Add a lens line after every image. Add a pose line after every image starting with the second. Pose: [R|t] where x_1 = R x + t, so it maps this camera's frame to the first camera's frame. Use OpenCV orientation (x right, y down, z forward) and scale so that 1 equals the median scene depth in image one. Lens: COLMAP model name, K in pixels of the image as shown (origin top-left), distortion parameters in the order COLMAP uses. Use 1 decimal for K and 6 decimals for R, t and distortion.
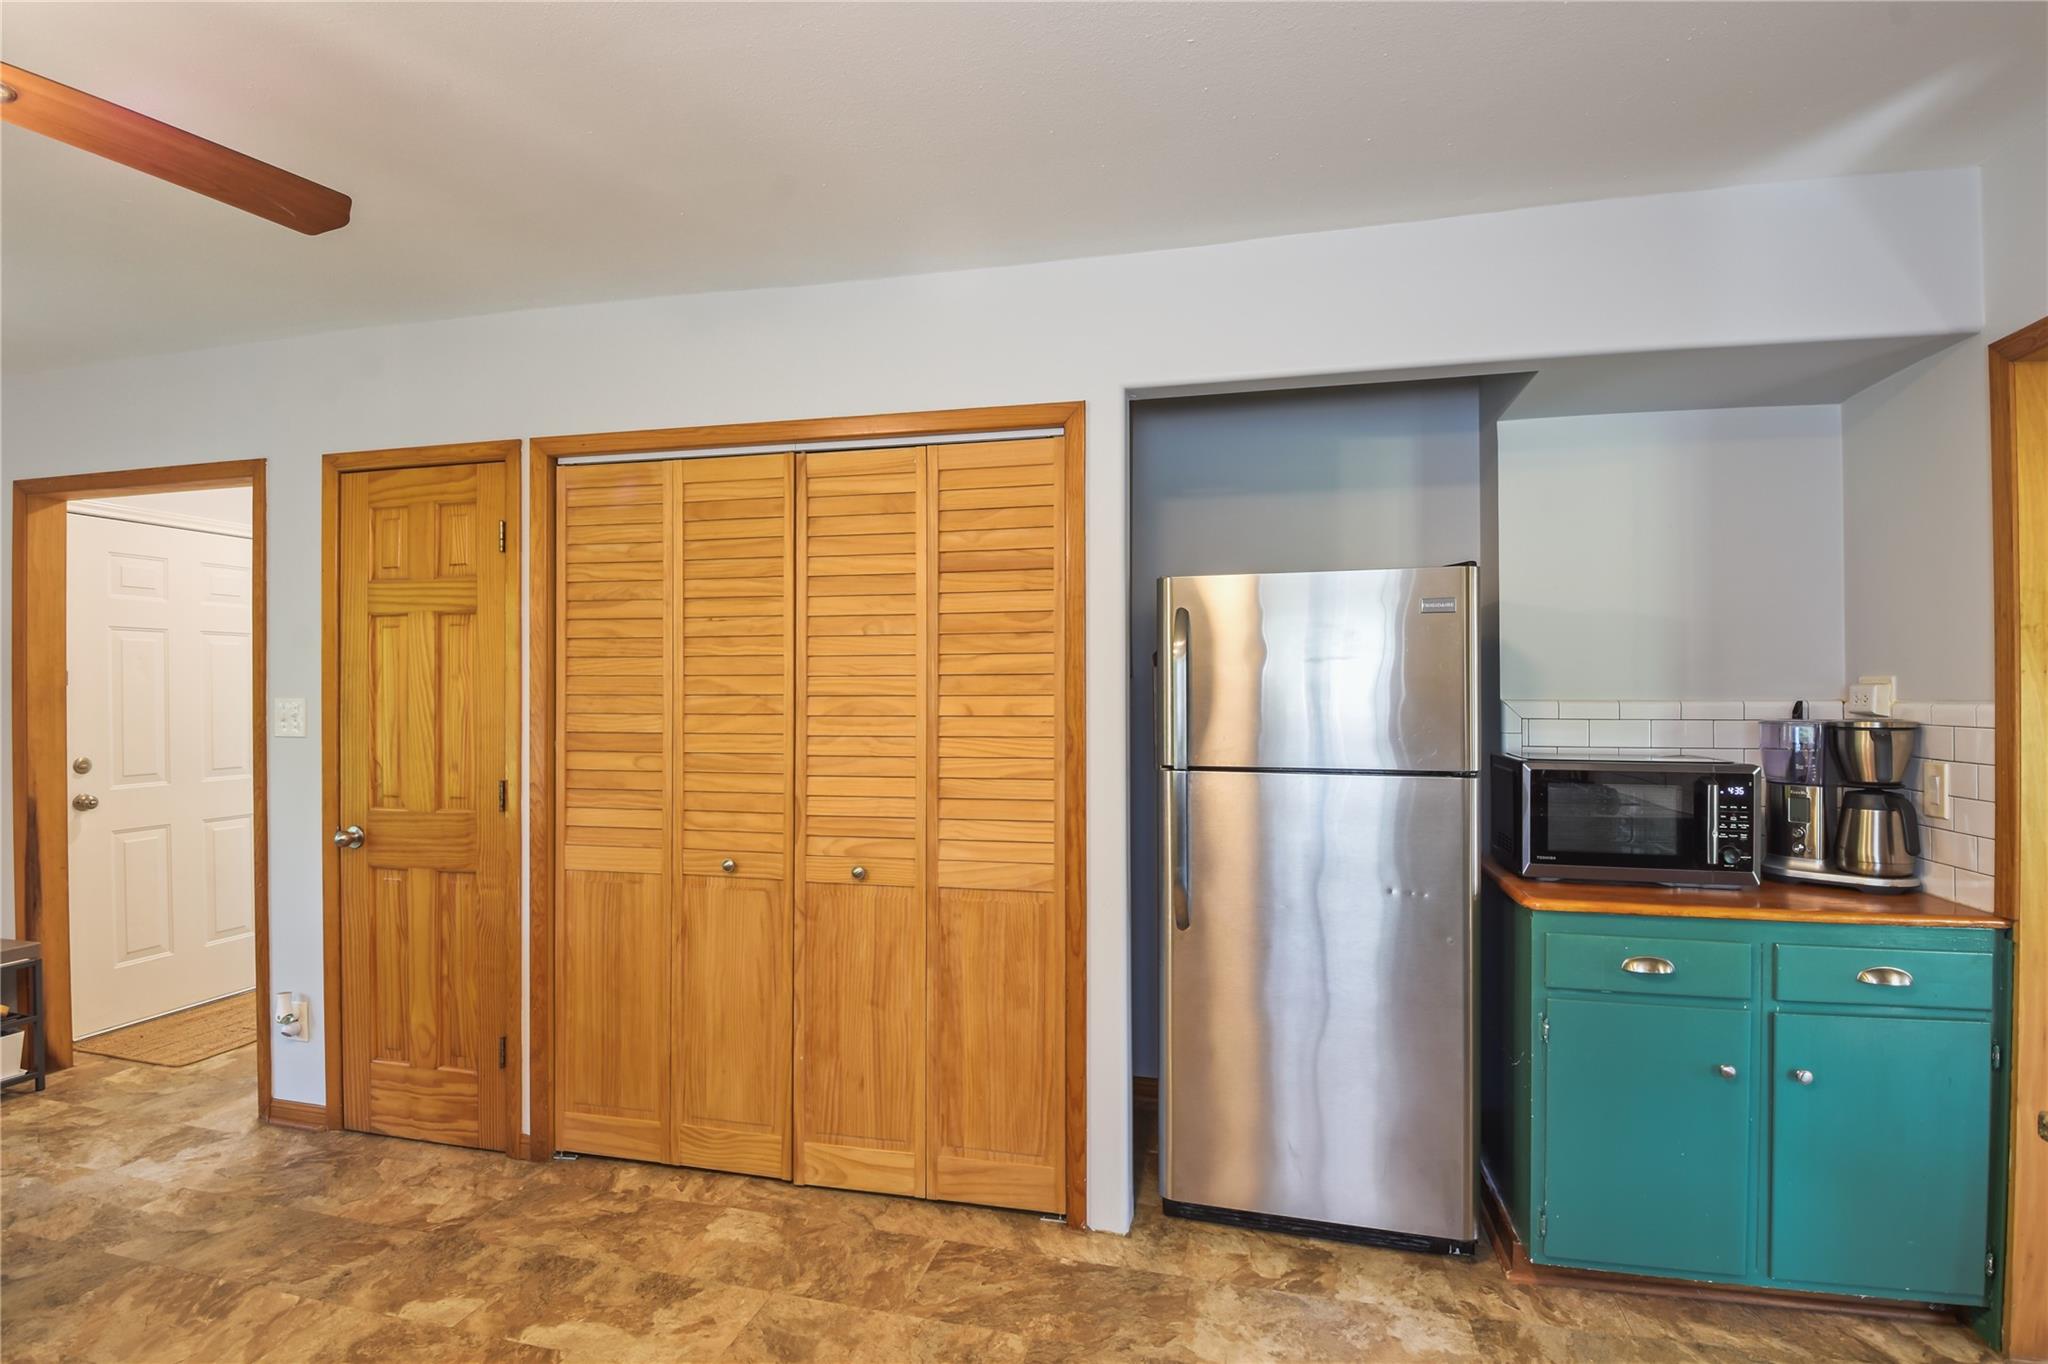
lens RADIAL K [[990.1, 0, 1010.1], [0, 990.1, 706.6], [0, 0, 1]] dist [0.006786, -0.017413]
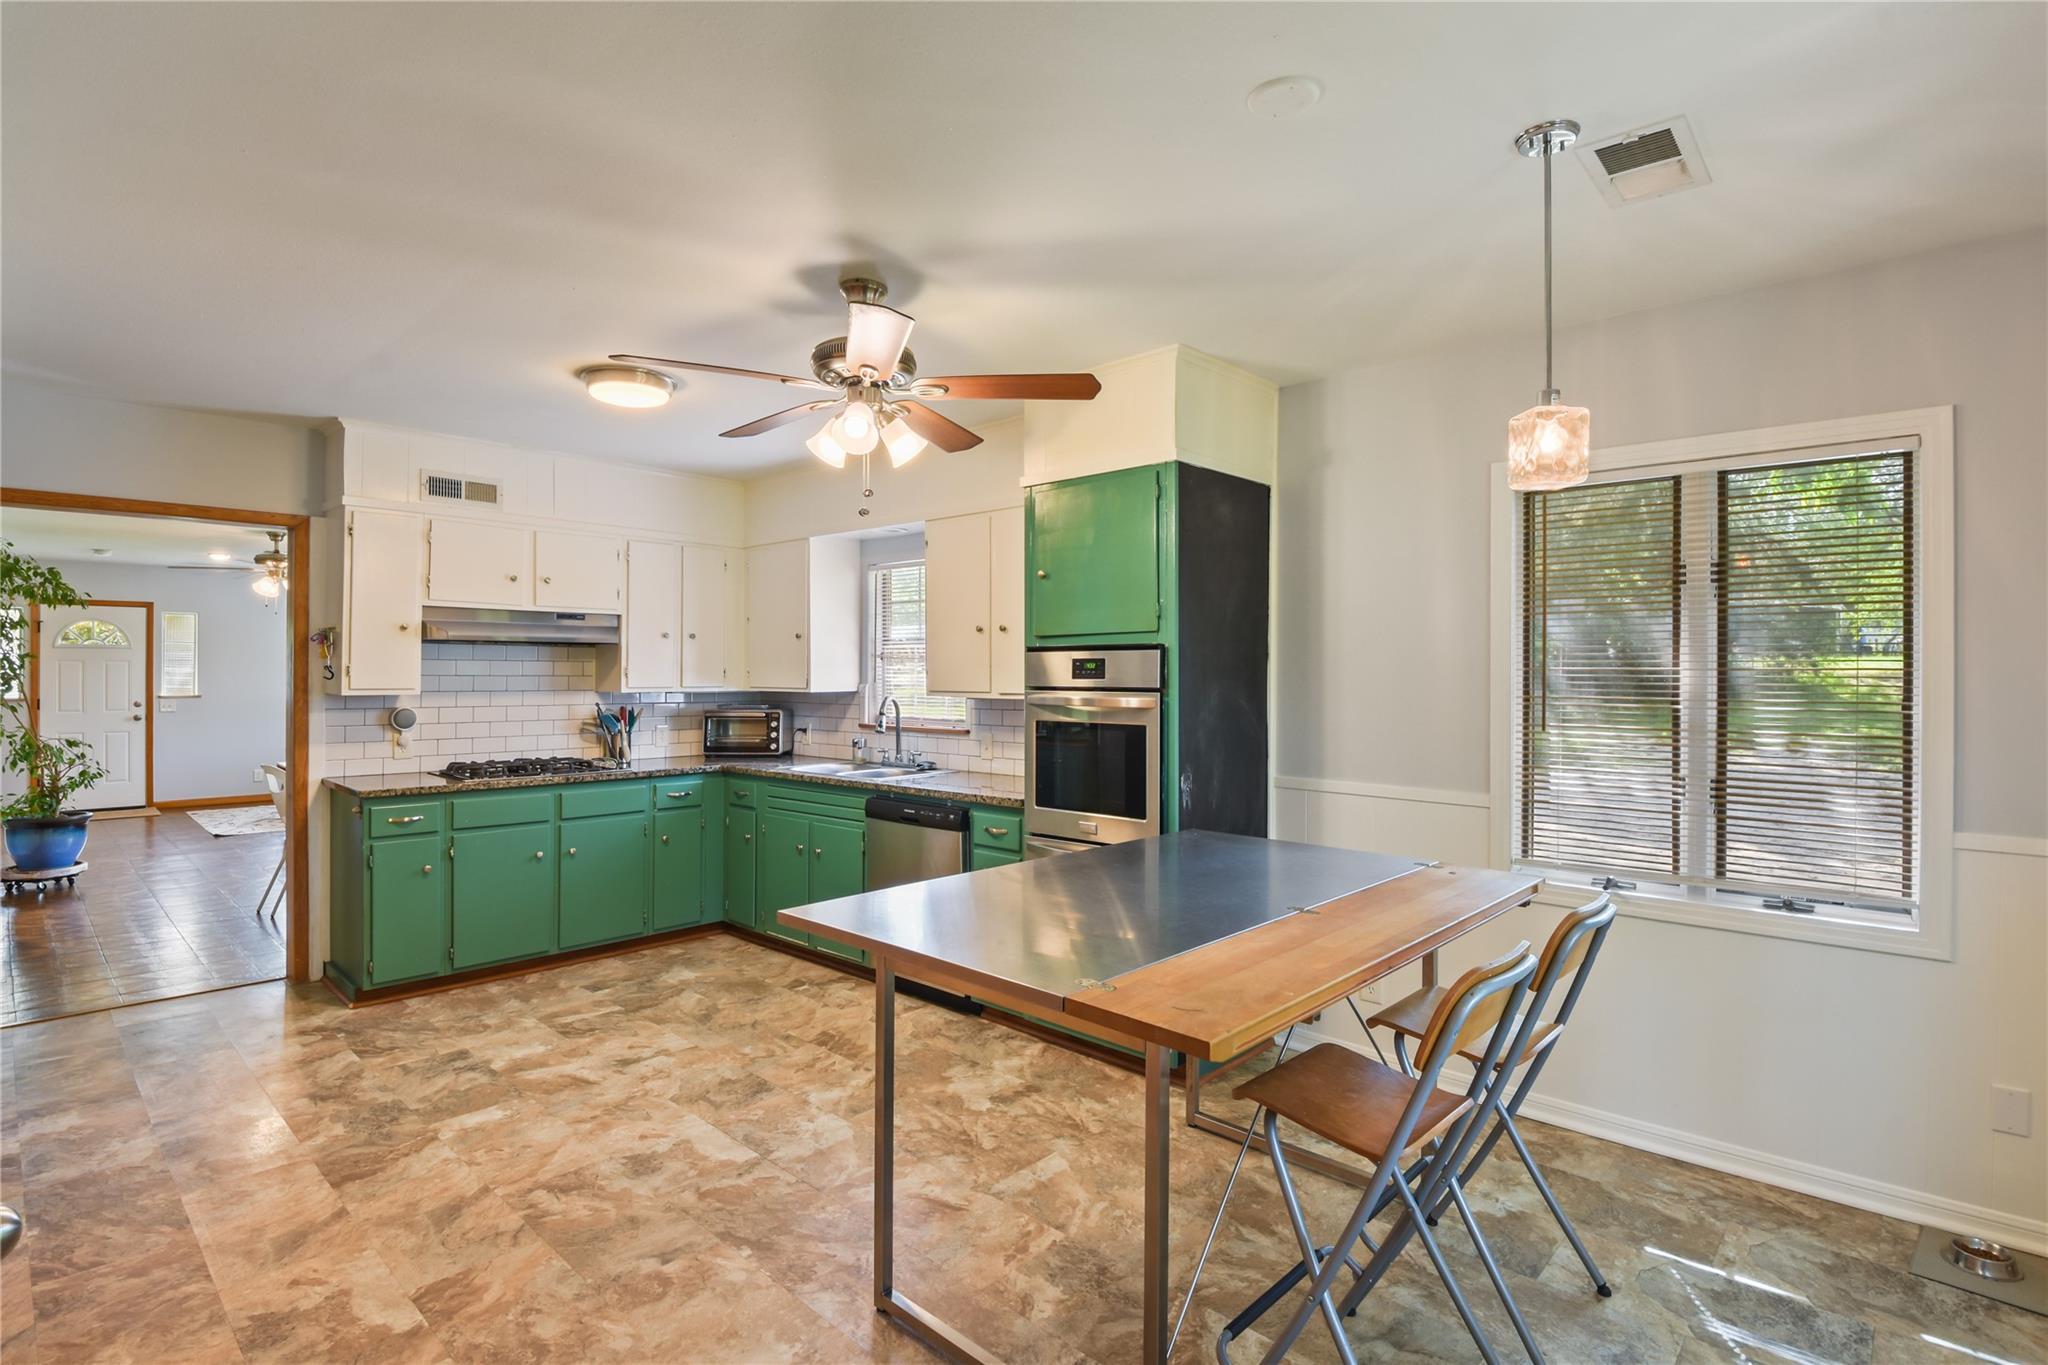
lens RADIAL K [[990.1, 0, 1036.5], [0, 990.1, 667.5], [0, 0, 1]] dist [0.006786, -0.017413]
pose [[-0.885137, 0.001638, 0.465327, -1.173599], [0.003302, 0.999991, 0.002761, -0.025687], [-0.465318, 0.003980, -0.885134, 1.224426]]
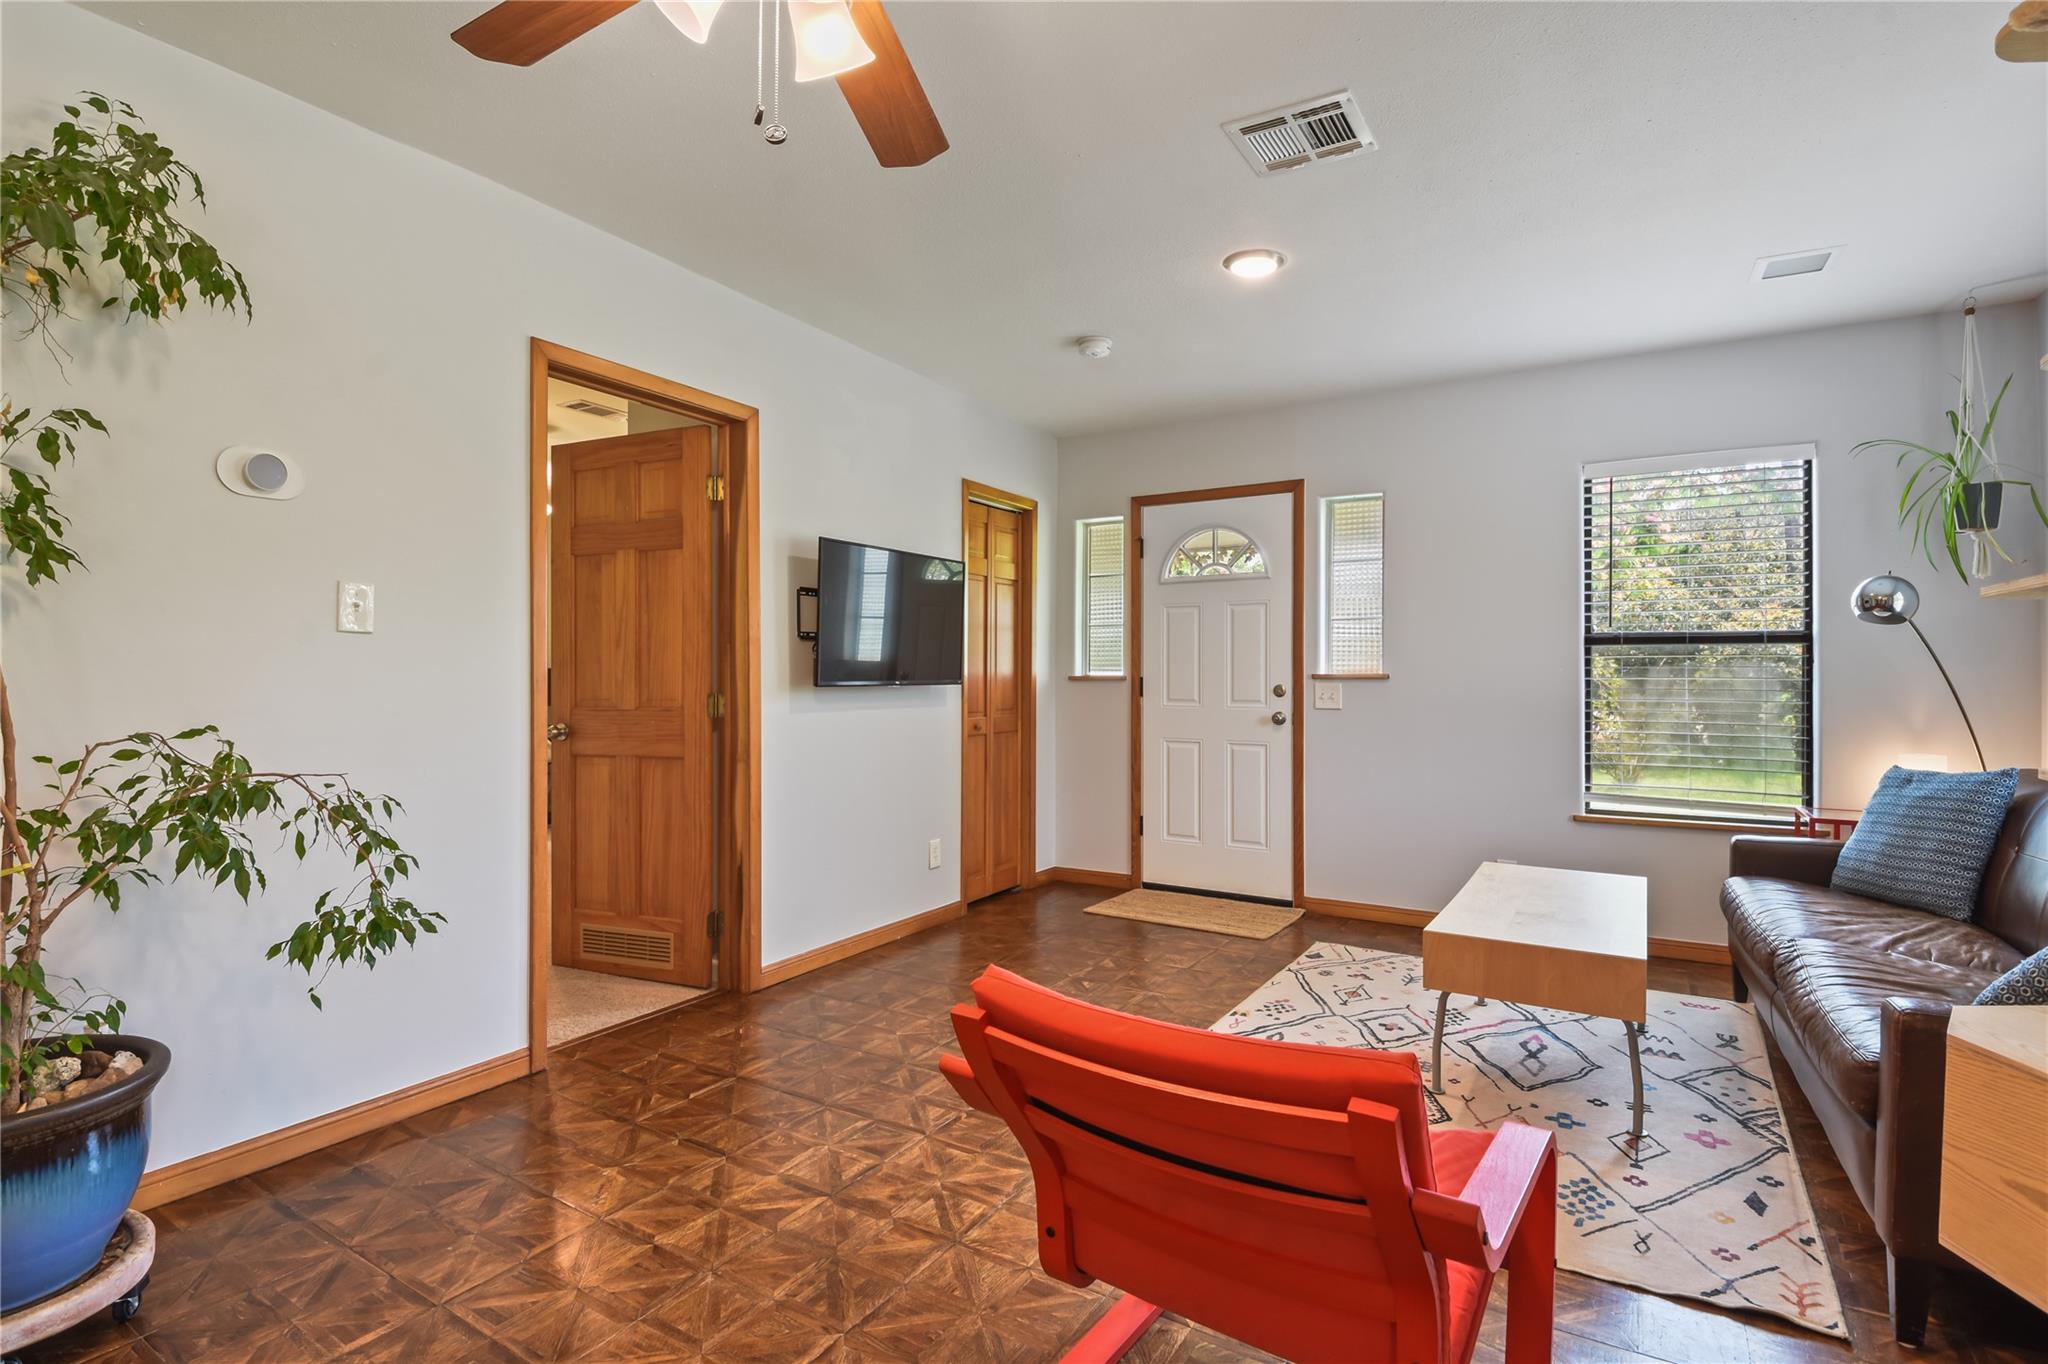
lens RADIAL K [[990.1, 0, 1020.7], [0, 990.1, 666.6], [0, 0, 1]] dist [0.006786, -0.017413]
pose [[0.273130, 0.012609, 0.961894, 4.560606], [0.005287, 0.999879, -0.014608, 0.207194], [-0.961963, 0.009076, 0.273030, -2.295992]]
